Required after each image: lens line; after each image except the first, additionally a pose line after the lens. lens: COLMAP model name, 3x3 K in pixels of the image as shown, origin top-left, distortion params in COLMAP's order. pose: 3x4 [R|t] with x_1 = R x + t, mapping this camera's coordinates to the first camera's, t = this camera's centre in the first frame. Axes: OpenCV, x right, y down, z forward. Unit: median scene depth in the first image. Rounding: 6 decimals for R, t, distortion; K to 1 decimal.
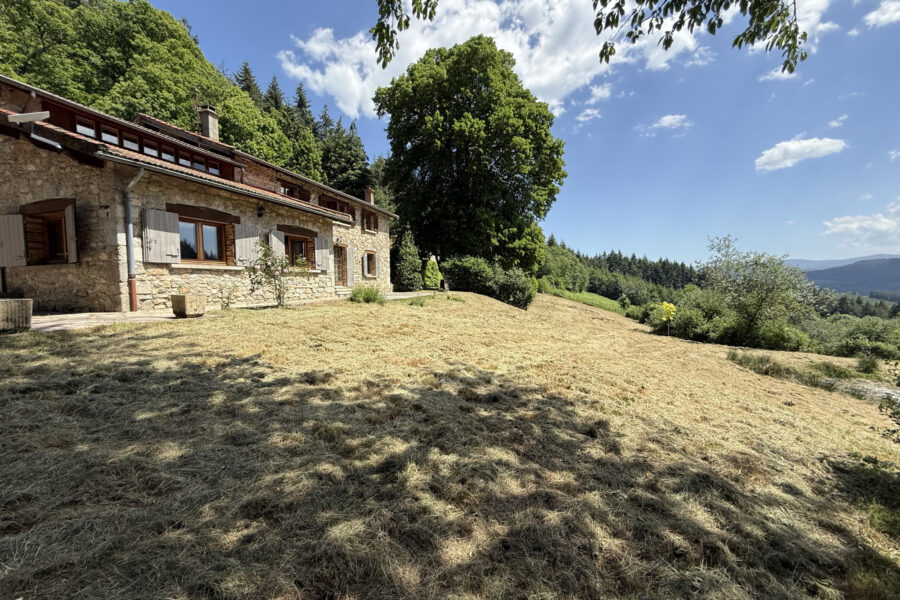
lens RADIAL K [[360.9, 0, 447.9], [0, 360.9, 301.4], [0, 0, 1]] dist [-0.000157, -0.000357]
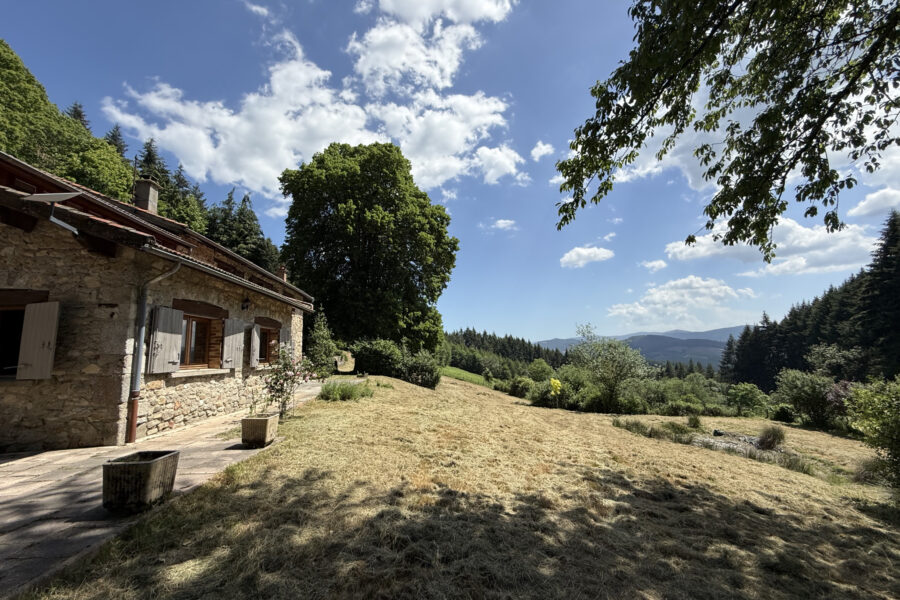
lens RADIAL K [[360.9, 0, 447.9], [0, 360.9, 301.4], [0, 0, 1]] dist [-0.000157, -0.000357]
pose [[0.928321, 0.037907, 0.369842, -0.140018], [0.039020, 0.979360, -0.198322, -0.021689], [-0.369726, 0.198537, 0.907681, 0.004371]]
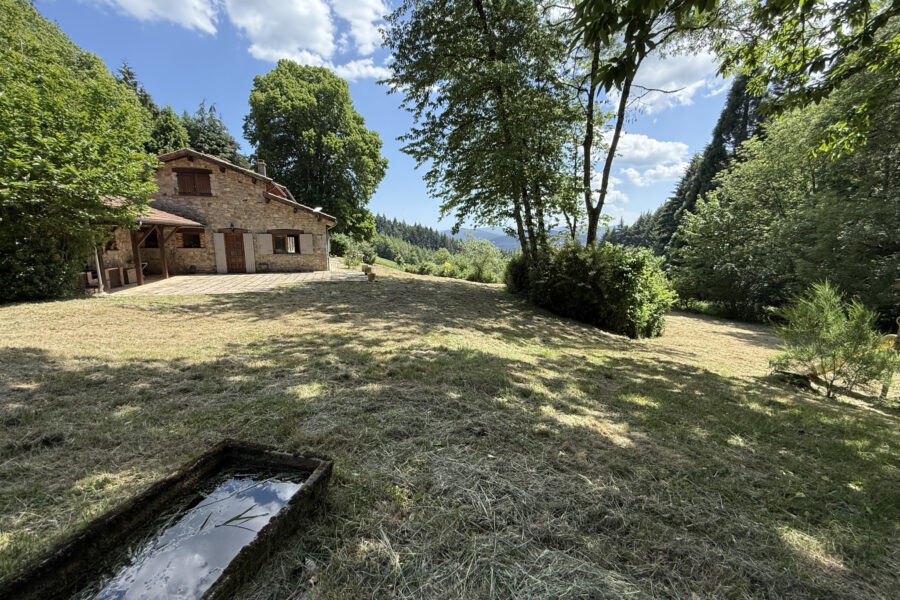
lens RADIAL K [[360.9, 0, 447.9], [0, 360.9, 301.4], [0, 0, 1]] dist [-0.000157, -0.000357]
pose [[0.806778, -0.076237, 0.585916, -0.469199], [0.007977, 0.992956, 0.118216, -0.016439], [-0.590801, -0.090701, 0.801703, -0.501030]]
